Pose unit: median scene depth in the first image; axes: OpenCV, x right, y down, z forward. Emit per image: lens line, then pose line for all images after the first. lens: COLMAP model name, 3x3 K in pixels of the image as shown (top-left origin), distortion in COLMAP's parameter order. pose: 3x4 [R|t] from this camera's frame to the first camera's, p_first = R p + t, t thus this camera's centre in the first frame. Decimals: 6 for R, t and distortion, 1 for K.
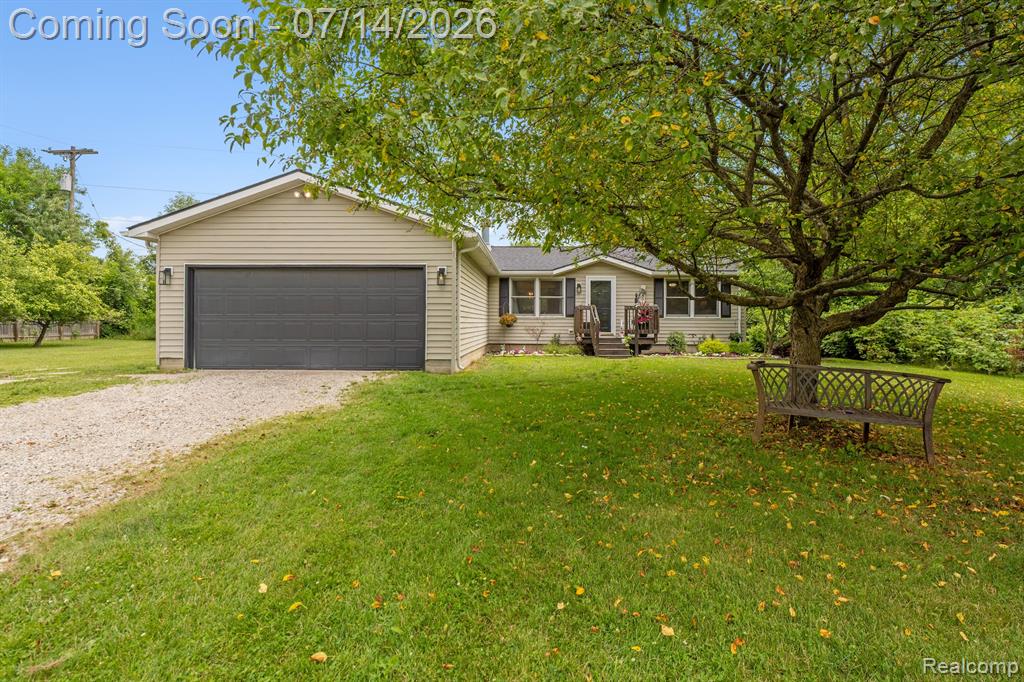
lens RADIAL K [[496.3, 0, 512.6], [0, 496.3, 329.0], [0, 0, 1]] dist [-0.002594, -0.000464]
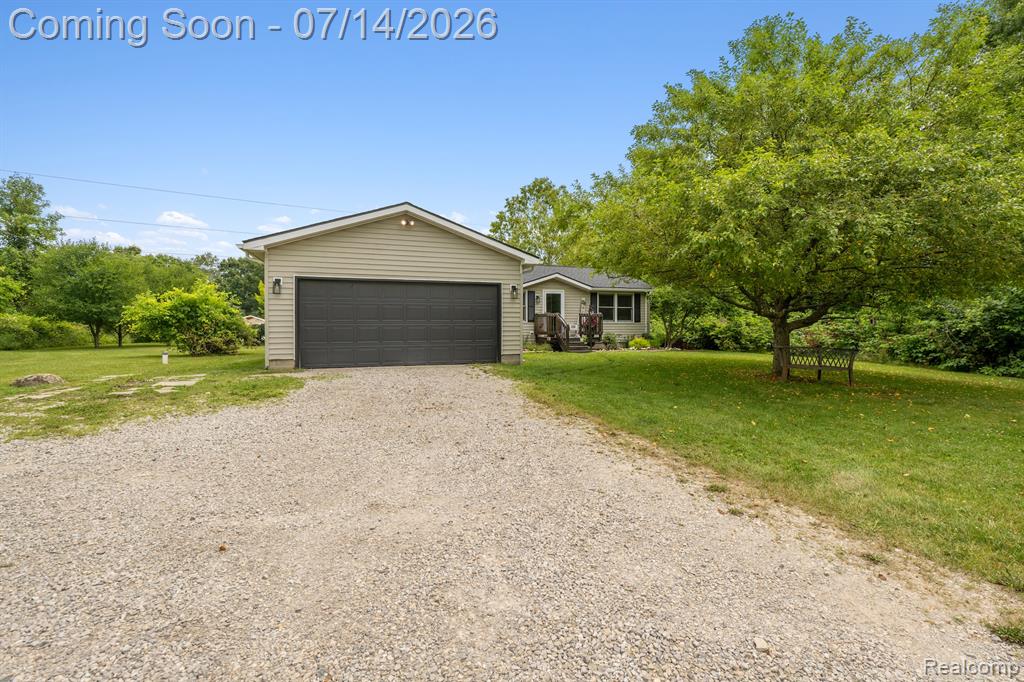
lens RADIAL K [[496.3, 0, 512.6], [0, 496.3, 329.0], [0, 0, 1]] dist [-0.002594, -0.000464]
pose [[0.927985, -0.007742, 0.372538, -0.471797], [0.011917, 0.999889, -0.008906, 0.004536], [-0.372428, 0.012704, 0.927974, -0.172771]]
